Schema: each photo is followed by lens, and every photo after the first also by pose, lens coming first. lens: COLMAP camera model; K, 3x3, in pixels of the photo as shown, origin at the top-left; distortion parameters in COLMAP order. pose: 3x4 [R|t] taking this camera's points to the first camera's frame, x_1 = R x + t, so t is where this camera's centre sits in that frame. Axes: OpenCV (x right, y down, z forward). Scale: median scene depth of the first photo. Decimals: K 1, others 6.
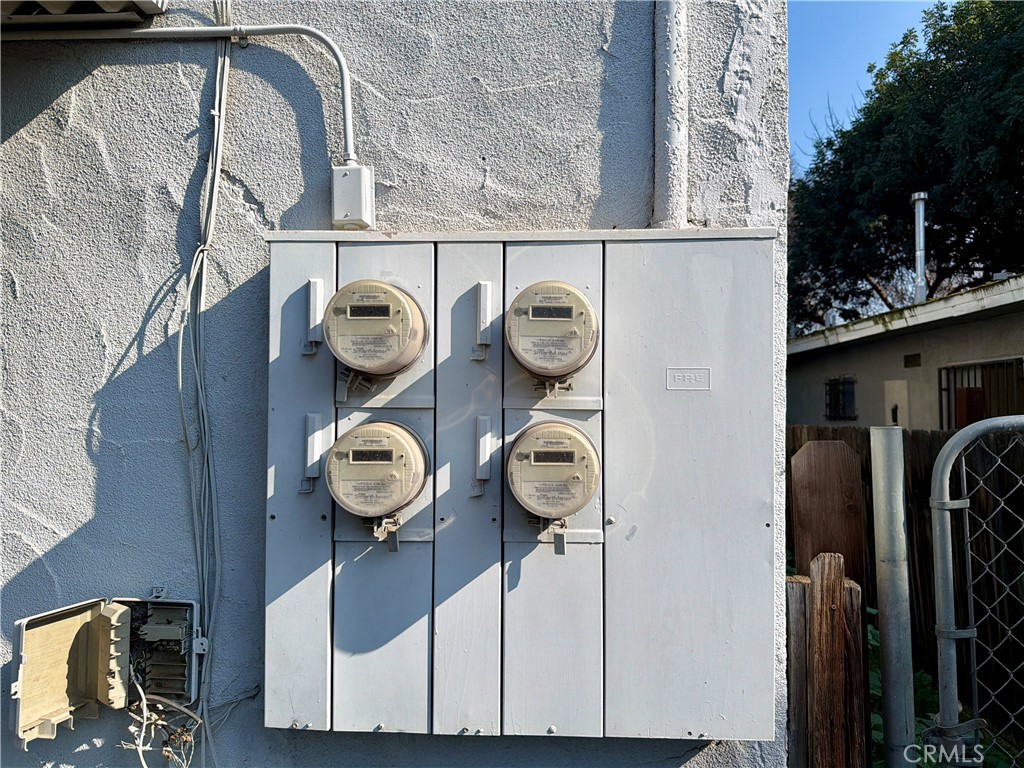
lens RADIAL K [[722.7, 0, 507.9], [0, 722.7, 376.1], [0, 0, 1]] dist [0.050694, -0.068432]
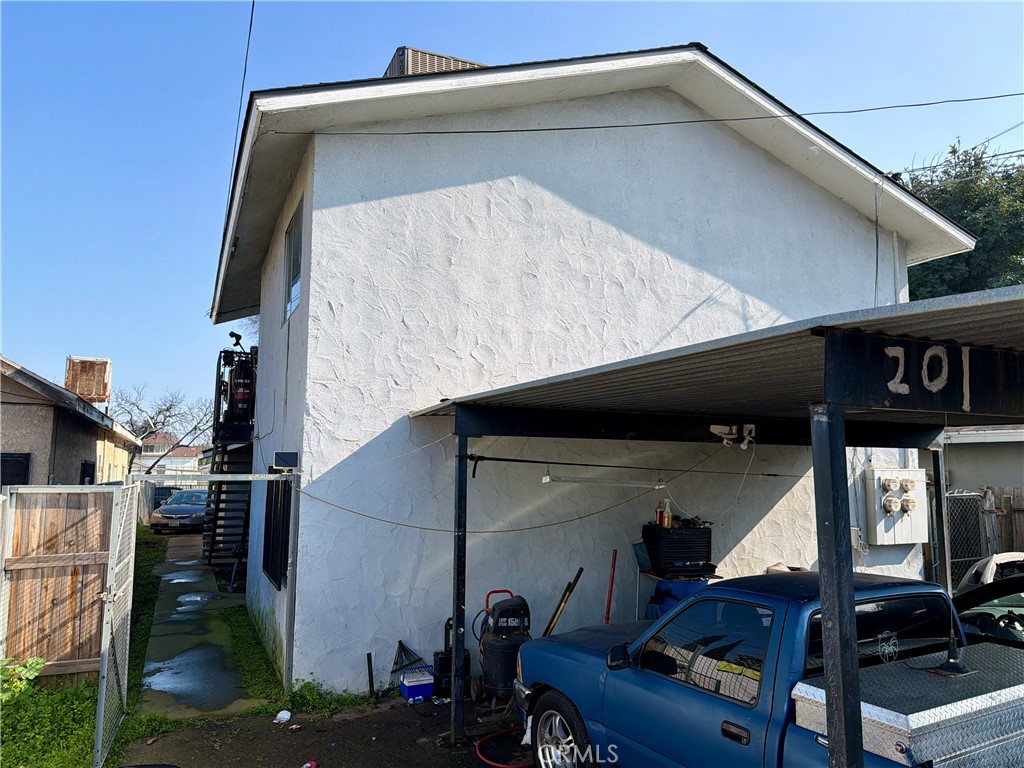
lens RADIAL K [[722.7, 0, 509.8], [0, 722.7, 362.3], [0, 0, 1]] dist [0.050694, -0.068432]
pose [[0.885420, 0.068233, 0.459757, -5.899630], [-0.023834, 0.994530, -0.101698, -0.377944], [-0.464181, 0.079088, 0.882202, -3.128691]]
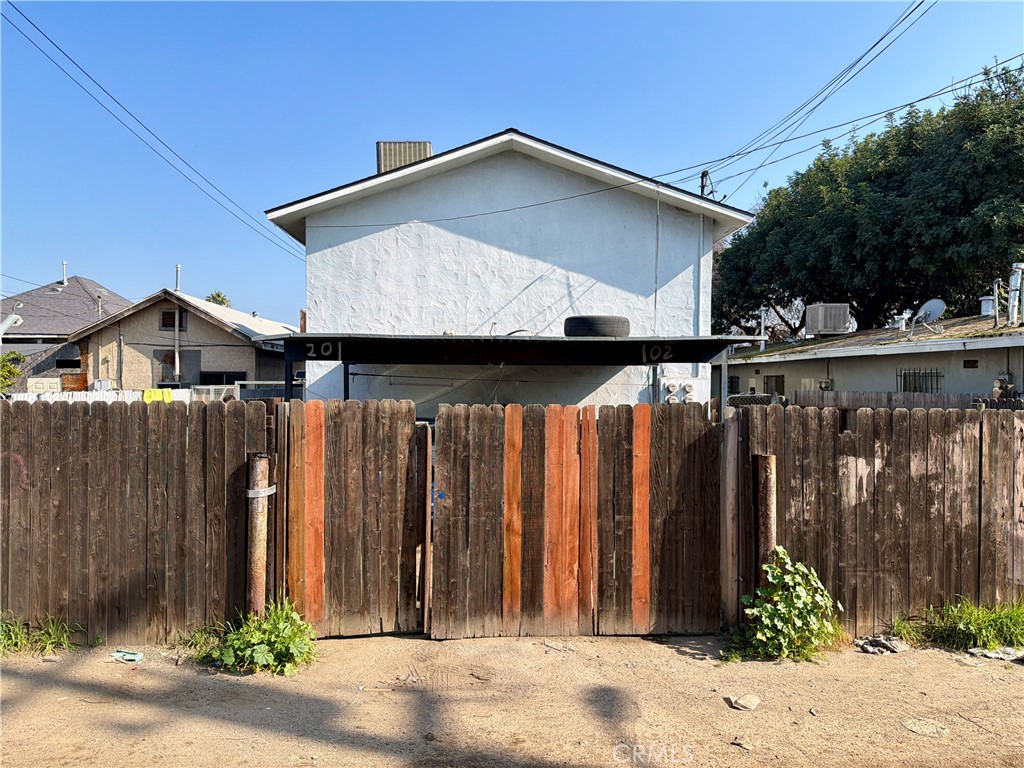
lens RADIAL K [[722.7, 0, 510.5], [0, 722.7, 380.2], [0, 0, 1]] dist [0.050694, -0.068432]
pose [[0.995955, -0.001323, 0.089846, -3.144517], [-0.002901, 0.998897, 0.046870, -0.595983], [-0.089809, -0.046941, 0.994852, -8.395959]]
